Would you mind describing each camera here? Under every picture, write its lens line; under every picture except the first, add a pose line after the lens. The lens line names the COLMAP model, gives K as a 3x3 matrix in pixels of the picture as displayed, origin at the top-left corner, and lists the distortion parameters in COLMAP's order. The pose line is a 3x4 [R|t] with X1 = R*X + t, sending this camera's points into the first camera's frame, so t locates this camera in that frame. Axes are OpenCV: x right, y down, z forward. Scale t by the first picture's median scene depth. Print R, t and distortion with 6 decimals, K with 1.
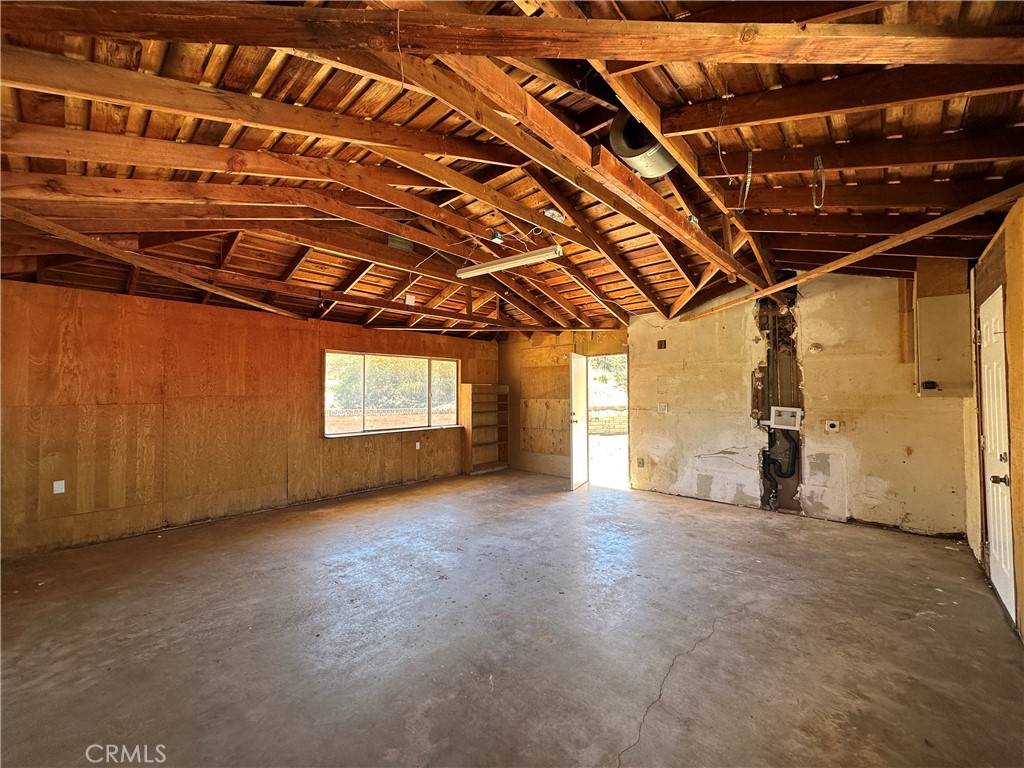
lens RADIAL K [[408.1, 0, 511.1], [0, 408.1, 385.4], [0, 0, 1]] dist [-0.002781, 0.001047]
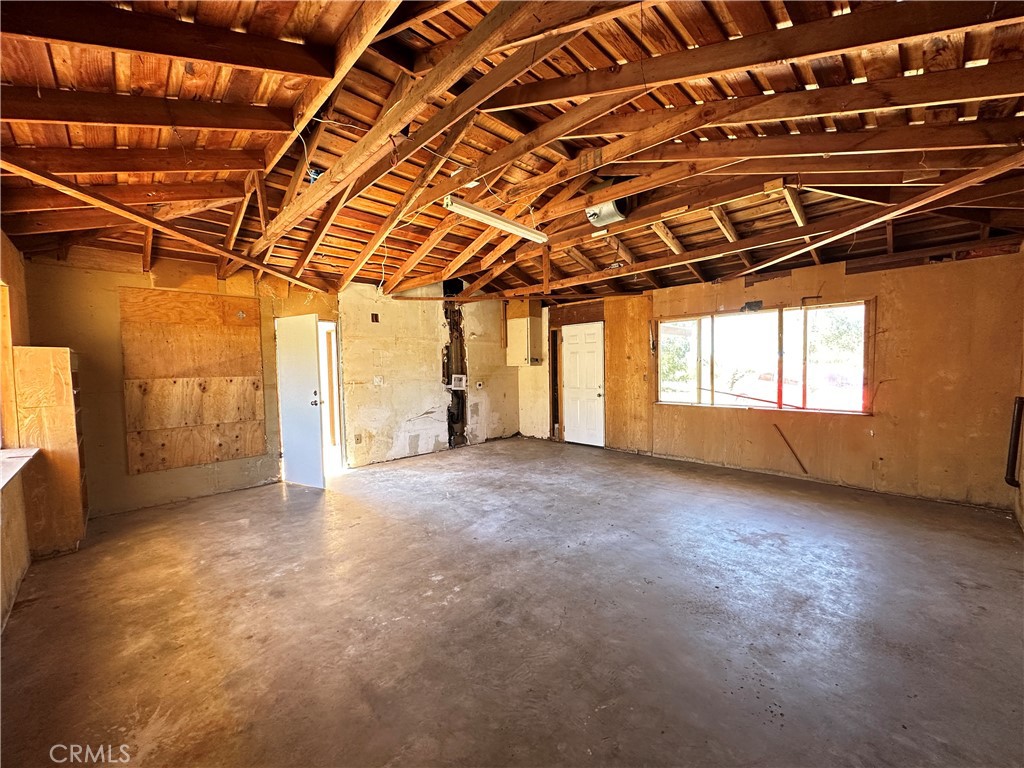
lens RADIAL K [[408.1, 0, 512.6], [0, 408.1, 385.1], [0, 0, 1]] dist [-0.002781, 0.001047]
pose [[0.054972, -0.047906, 0.997338, -0.825714], [-0.001652, 0.998843, 0.048070, 0.022165], [-0.998487, -0.004291, 0.054830, 0.792723]]
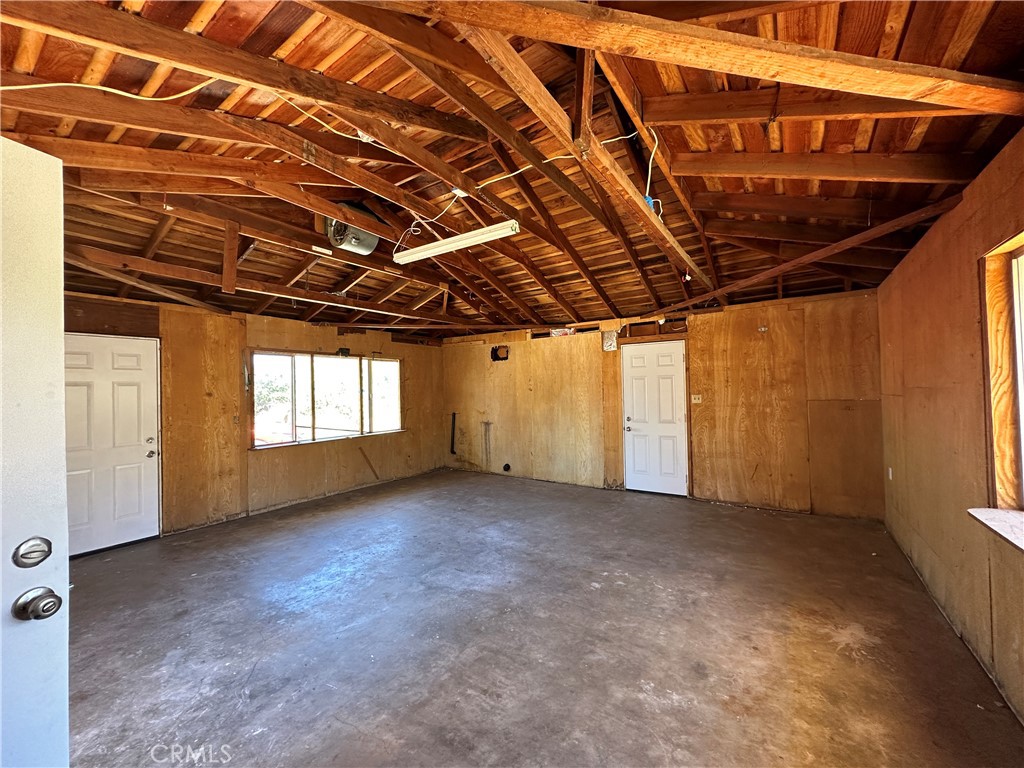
lens RADIAL K [[408.1, 0, 510.1], [0, 408.1, 380.6], [0, 0, 1]] dist [-0.002781, 0.001047]
pose [[-0.989559, 0.022045, -0.142434, -0.007517], [0.028424, 0.998675, -0.042905, 0.025576], [0.141299, -0.046505, -0.988874, 1.603512]]
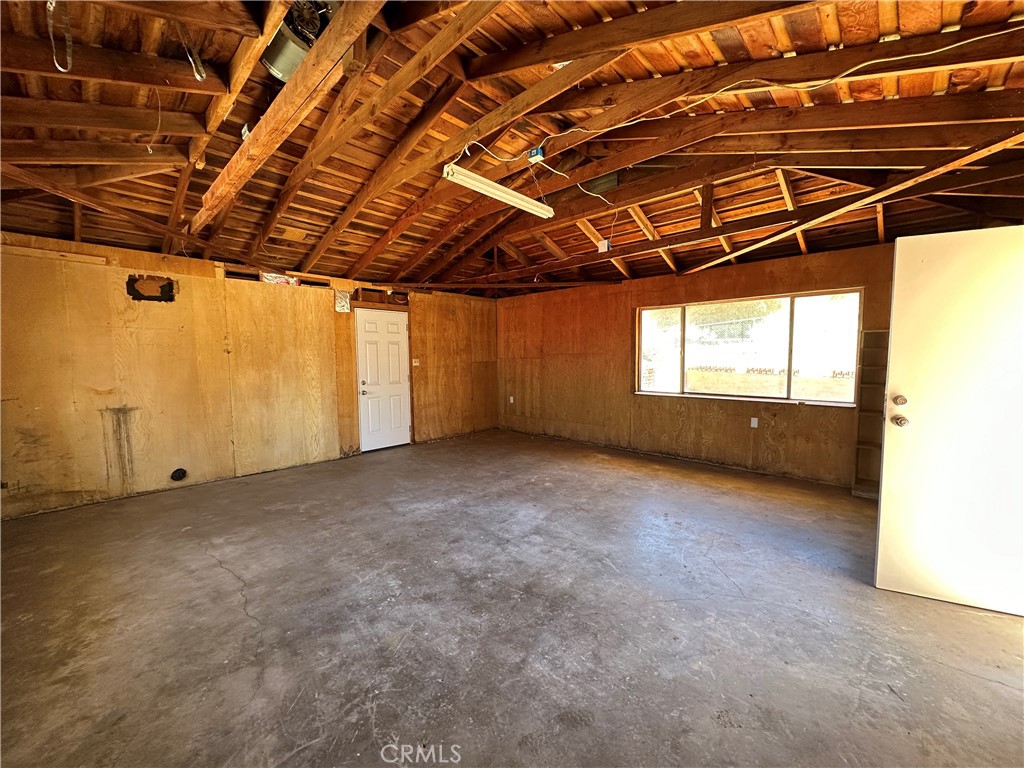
lens RADIAL K [[408.1, 0, 512.2], [0, 408.1, 382.7], [0, 0, 1]] dist [-0.002781, 0.001047]
pose [[-0.014692, 0.071780, -0.997312, 0.732480], [0.027443, 0.997073, 0.071358, 0.021456], [0.999515, -0.026321, -0.016619, 0.873955]]
